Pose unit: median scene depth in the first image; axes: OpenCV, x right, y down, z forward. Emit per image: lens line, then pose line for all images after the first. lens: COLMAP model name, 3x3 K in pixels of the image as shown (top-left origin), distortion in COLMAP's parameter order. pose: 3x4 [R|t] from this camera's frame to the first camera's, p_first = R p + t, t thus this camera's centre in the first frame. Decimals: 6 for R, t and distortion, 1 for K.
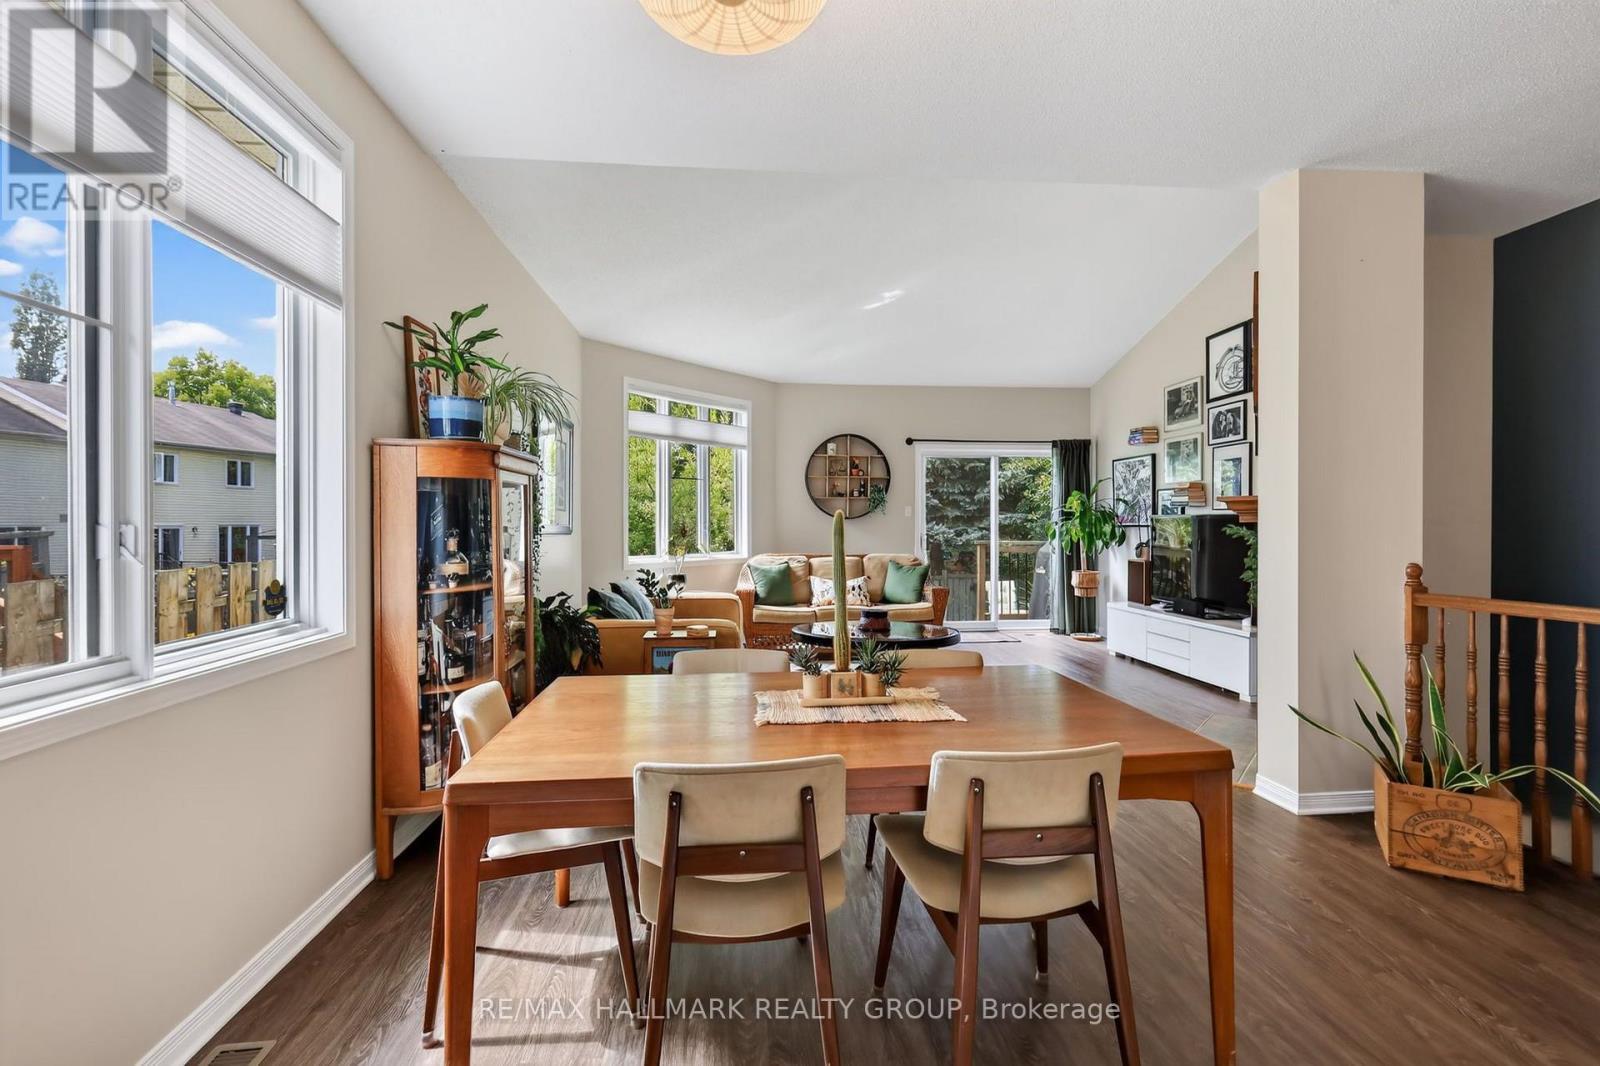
lens RADIAL K [[698.5, 0, 795.3], [0, 698.5, 528.5], [0, 0, 1]] dist [0.002437, 0.000427]
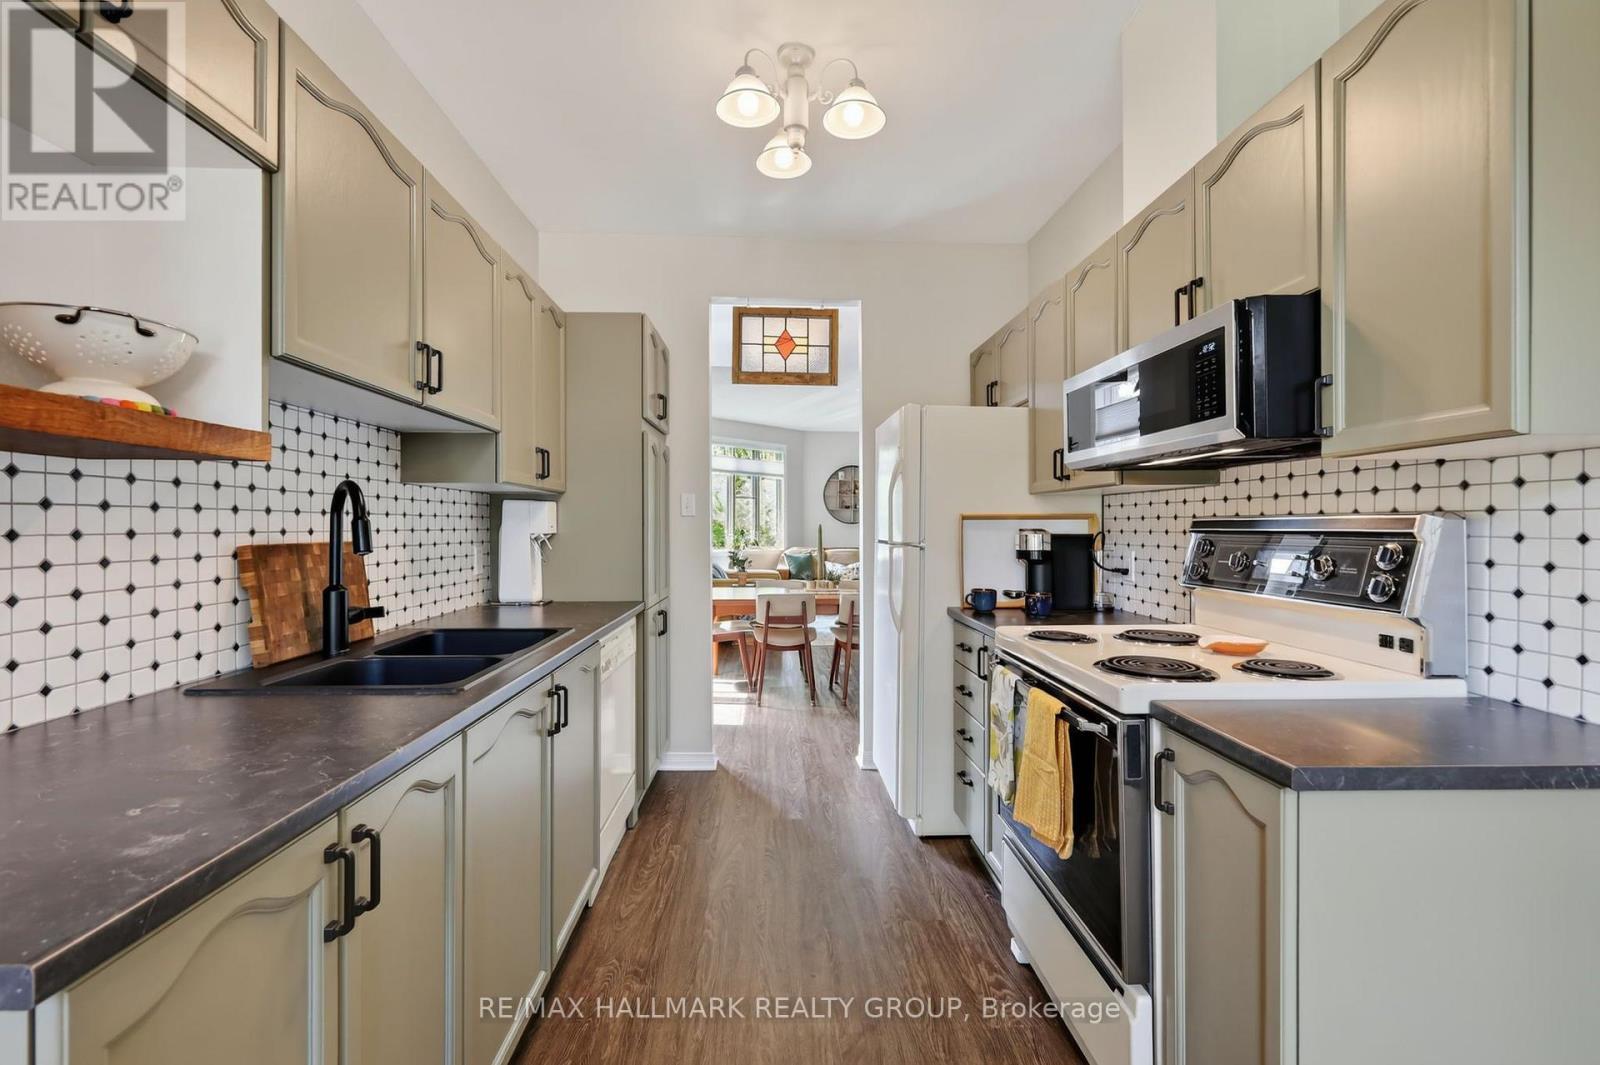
lens RADIAL K [[698.5, 0, 795.3], [0, 698.5, 528.0], [0, 0, 1]] dist [0.002437, 0.000427]
pose [[0.998832, -0.000814, -0.048316, 0.029605], [0.000707, 0.999997, -0.002239, -0.001204], [0.048317, 0.002202, 0.998830, -0.528179]]
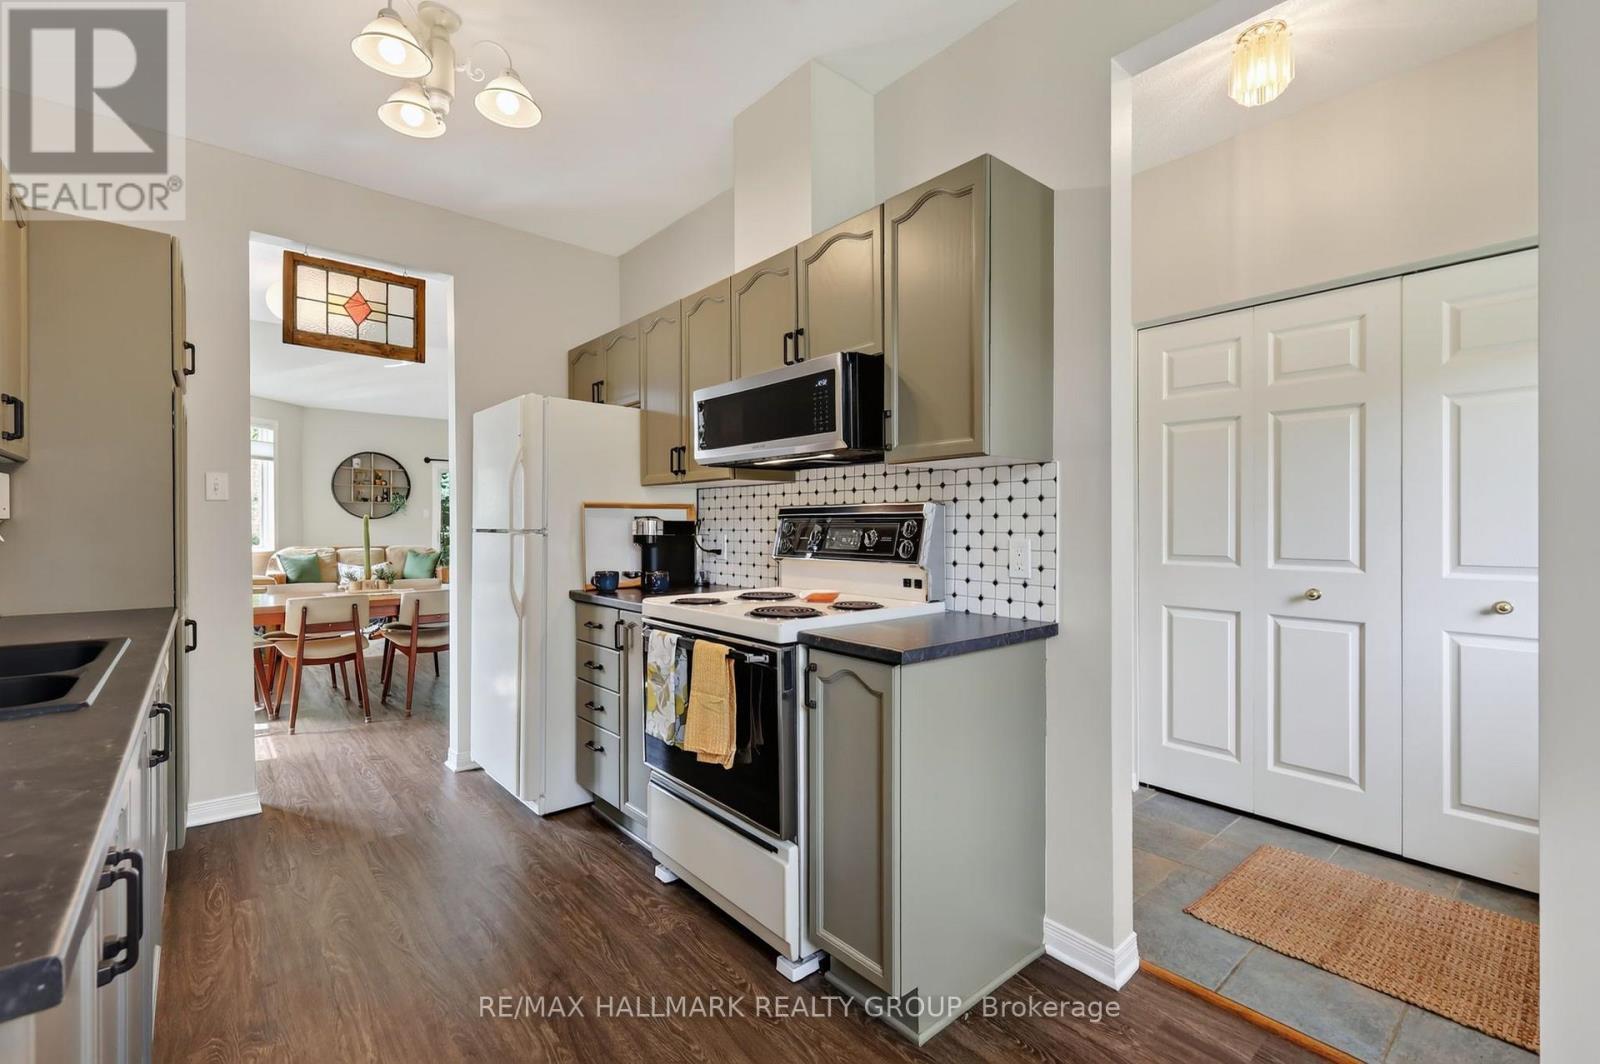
lens RADIAL K [[700.5, 0, 798.3], [0, 700.5, 527.8], [0, 0, 1]] dist [0.004514, -0.000131]
pose [[0.814655, -0.003183, 0.579937, -0.037635], [0.003963, 0.999992, -0.000079, 0.006240], [-0.579932, 0.002363, 0.814661, -0.549921]]
